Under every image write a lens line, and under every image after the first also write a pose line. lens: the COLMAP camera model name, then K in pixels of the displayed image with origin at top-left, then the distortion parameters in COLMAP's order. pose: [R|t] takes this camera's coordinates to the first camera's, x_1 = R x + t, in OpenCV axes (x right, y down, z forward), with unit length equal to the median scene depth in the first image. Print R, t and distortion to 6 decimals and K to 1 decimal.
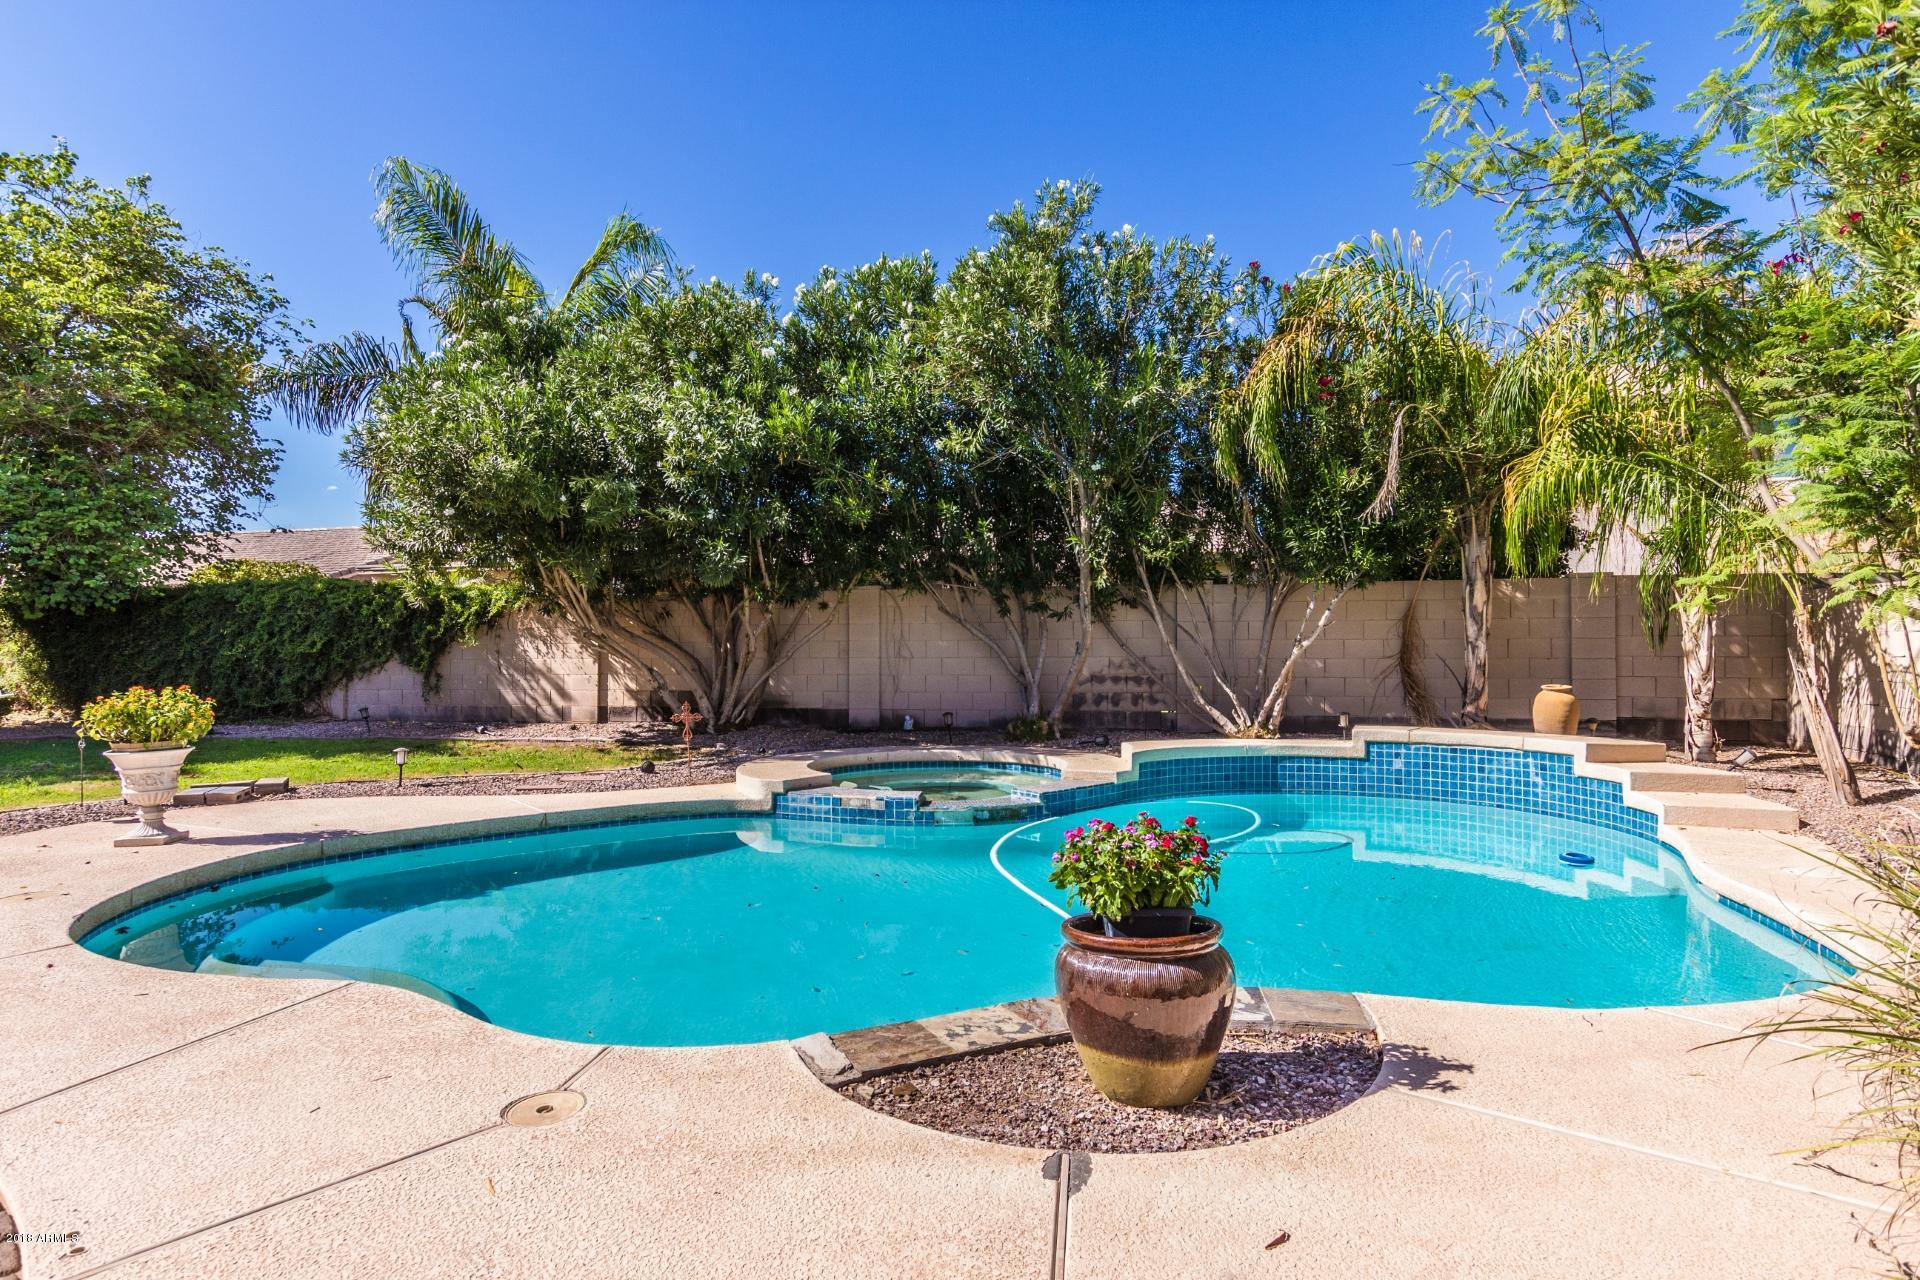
lens RADIAL K [[1072.6, 0, 960.0], [0, 1072.6, 640.0], [0, 0, 1]] dist [0.005170, 0.001749]
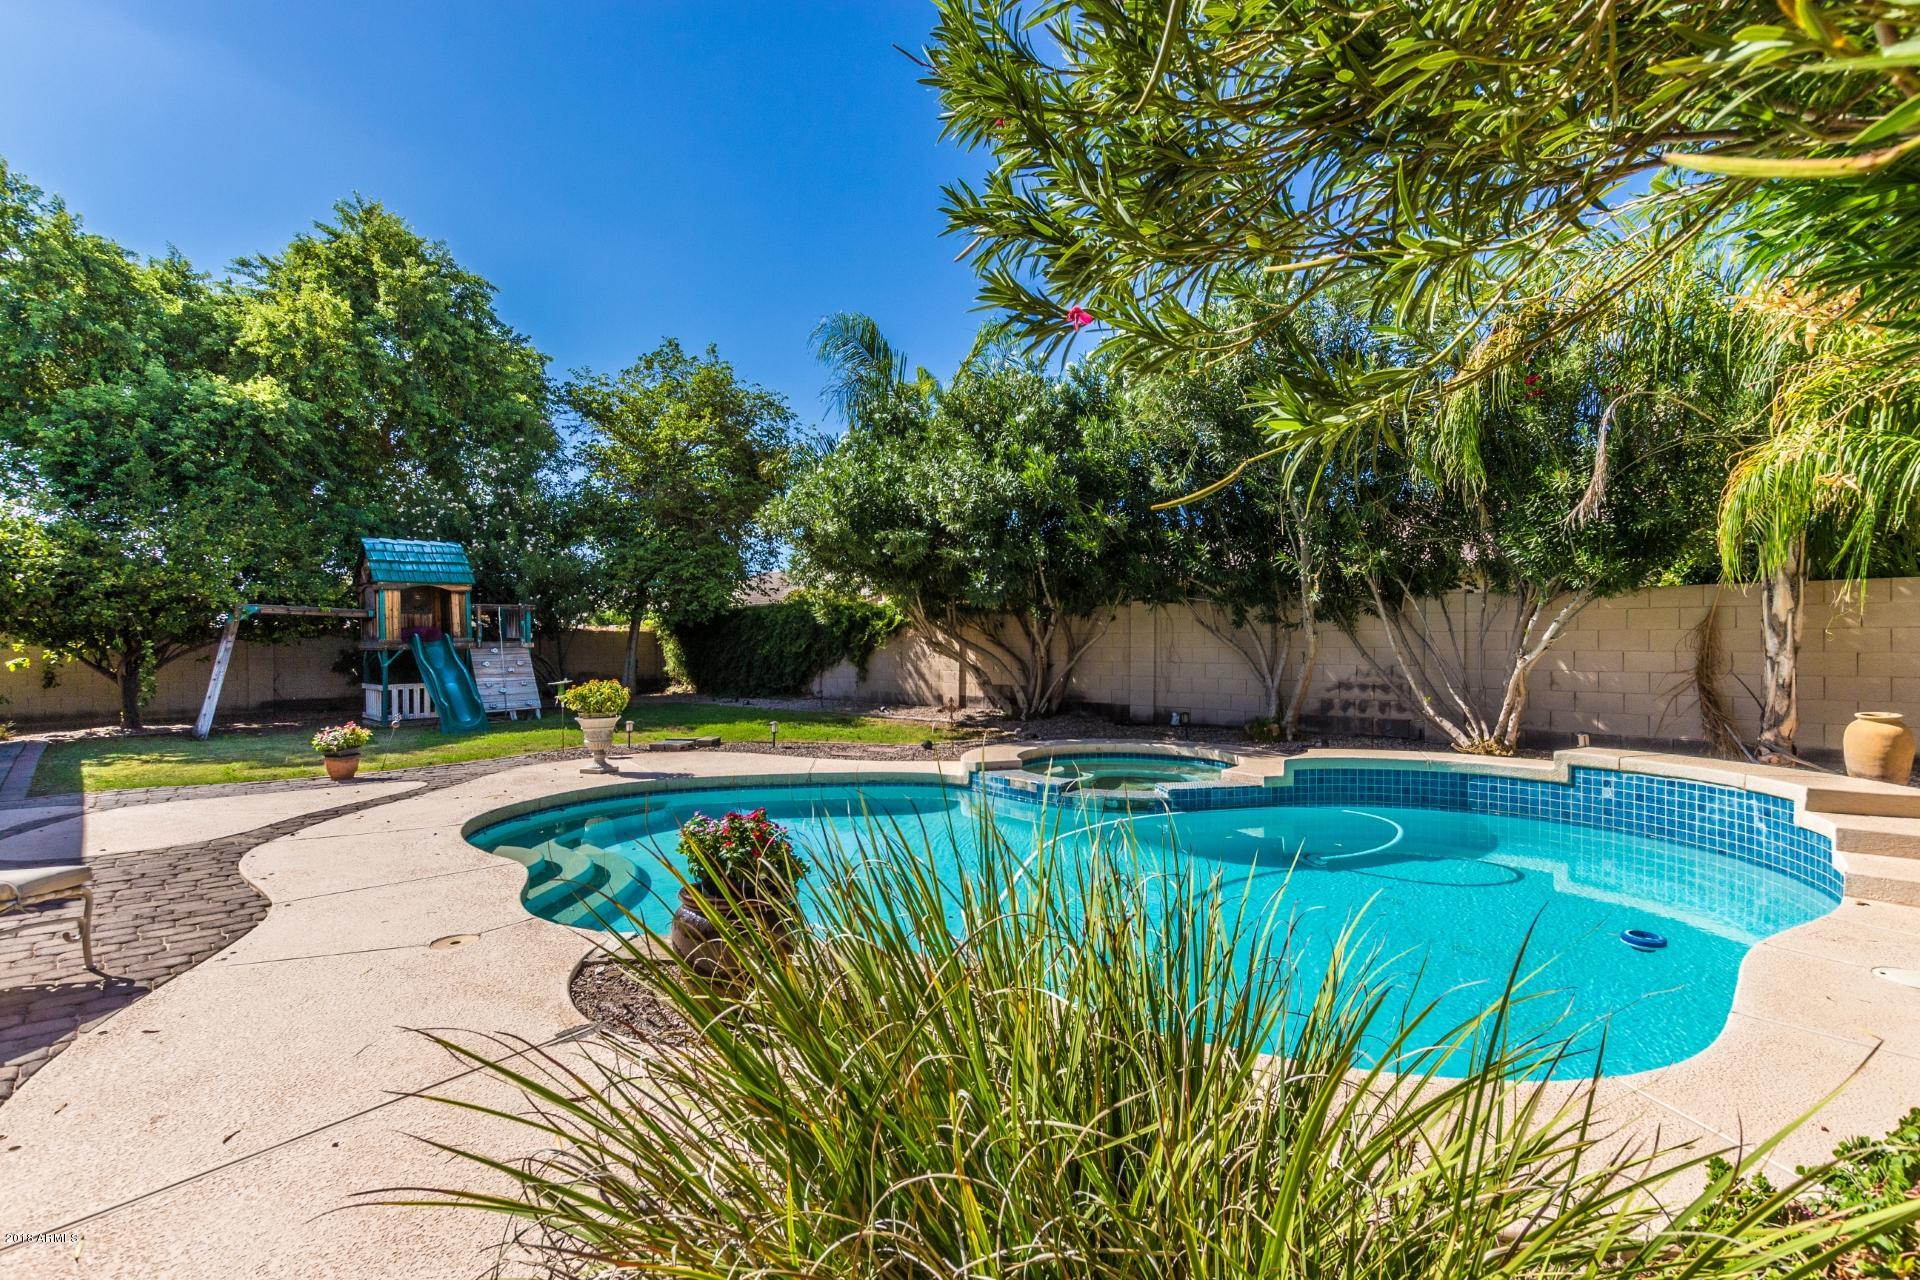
lens RADIAL K [[929.1, 0, 960.0], [0, 929.1, 640.0], [0, 0, 1]] dist [0.002799, 0.000463]
pose [[0.846767, 0.002793, -0.531957, 0.359298], [0.003074, 0.999944, 0.010144, -0.023196], [0.531955, -0.010225, 0.846711, 0.044488]]
